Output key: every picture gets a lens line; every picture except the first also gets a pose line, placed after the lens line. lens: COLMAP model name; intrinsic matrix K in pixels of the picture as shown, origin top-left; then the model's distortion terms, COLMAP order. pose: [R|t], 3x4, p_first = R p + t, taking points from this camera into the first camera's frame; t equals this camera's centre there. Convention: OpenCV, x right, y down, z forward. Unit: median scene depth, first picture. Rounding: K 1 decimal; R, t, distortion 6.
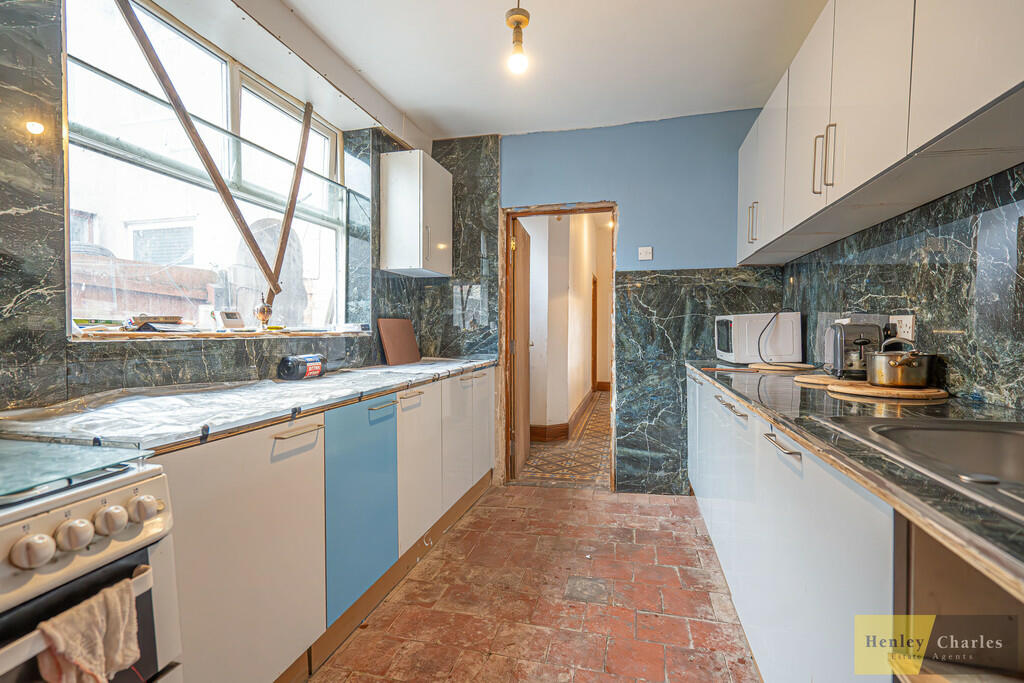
lens RADIAL K [[464.8, 0, 518.3], [0, 464.8, 346.4], [0, 0, 1]] dist [0.001776, -0.000049]
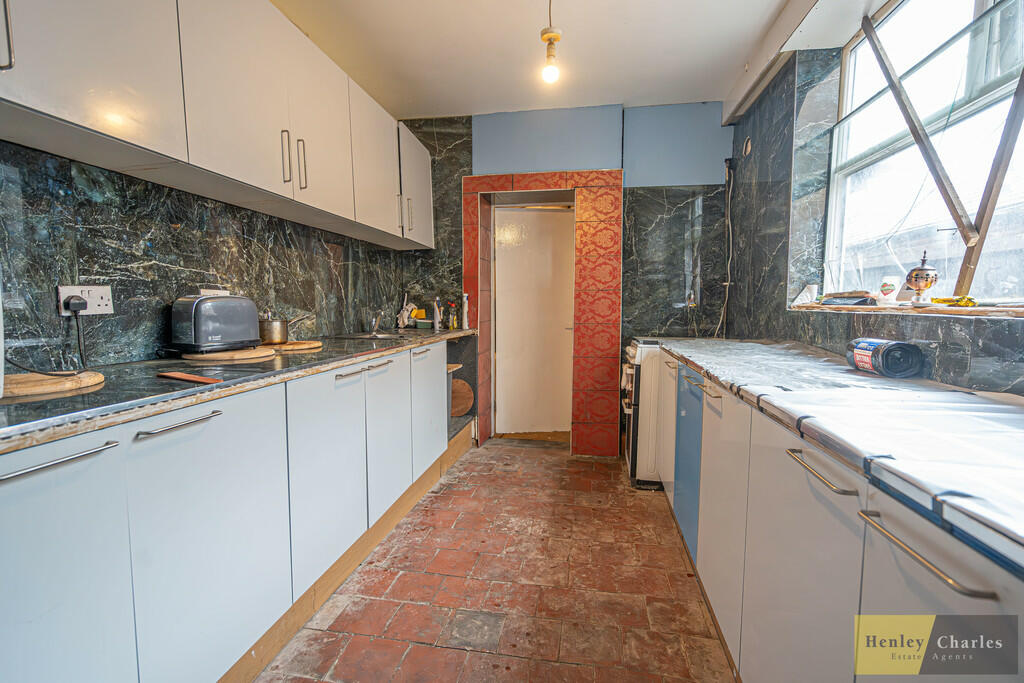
lens RADIAL K [[464.8, 0, 505.5], [0, 464.8, 337.5], [0, 0, 1]] dist [0.001776, -0.000049]
pose [[-0.998557, 0.000499, -0.053692, 0.159844], [-0.005261, 0.994236, 0.107083, -0.069193], [0.053436, 0.107211, -0.992799, 1.982614]]
